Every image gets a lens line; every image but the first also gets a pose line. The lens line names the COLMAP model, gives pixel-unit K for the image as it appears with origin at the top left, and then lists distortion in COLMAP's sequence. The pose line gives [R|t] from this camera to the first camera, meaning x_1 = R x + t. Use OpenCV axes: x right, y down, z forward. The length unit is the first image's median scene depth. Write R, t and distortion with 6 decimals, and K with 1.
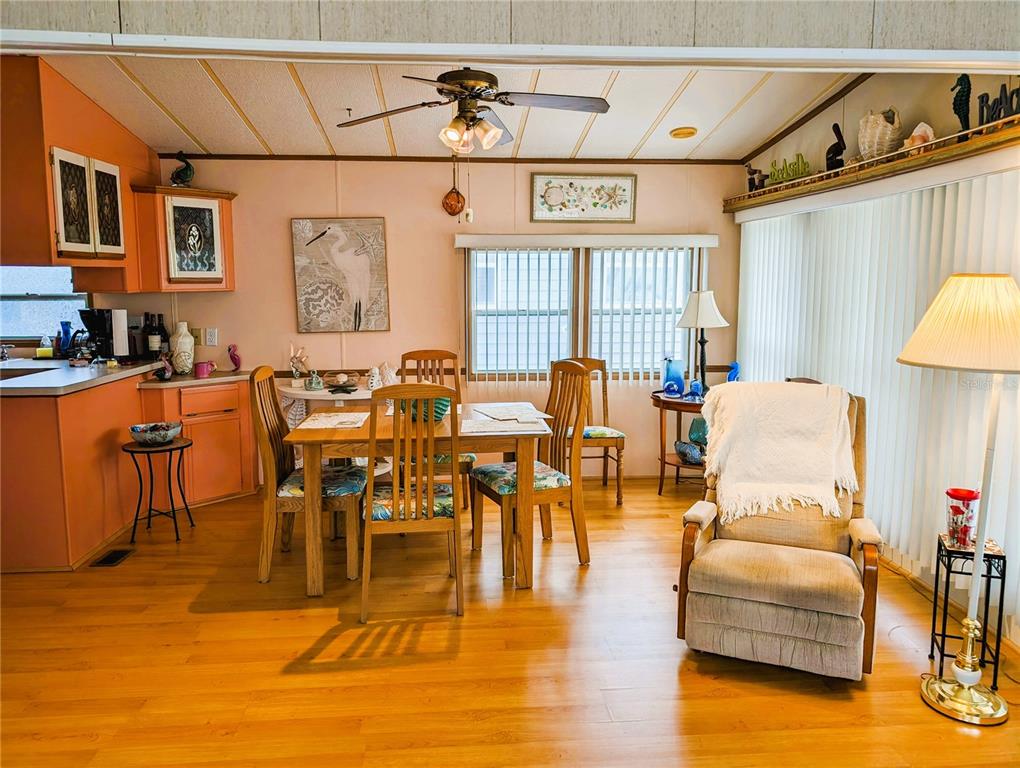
lens RADIAL K [[733.6, 0, 509.1], [0, 733.6, 379.3], [0, 0, 1]] dist [0.005015, -0.001048]
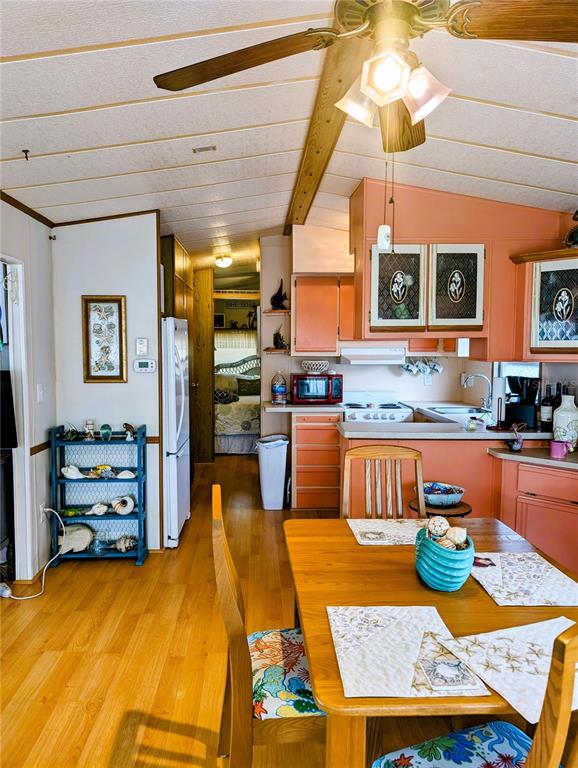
lens RADIAL K [[556.8, 0, 286.9], [0, 556.8, 385.9], [0, 0, 1]] dist [0.008997, 0.001242]
pose [[-0.035066, 0.064217, -0.997320, 0.429363], [-0.139820, 0.987803, 0.068520, -0.144466], [0.989556, 0.141848, -0.025659, 1.090921]]
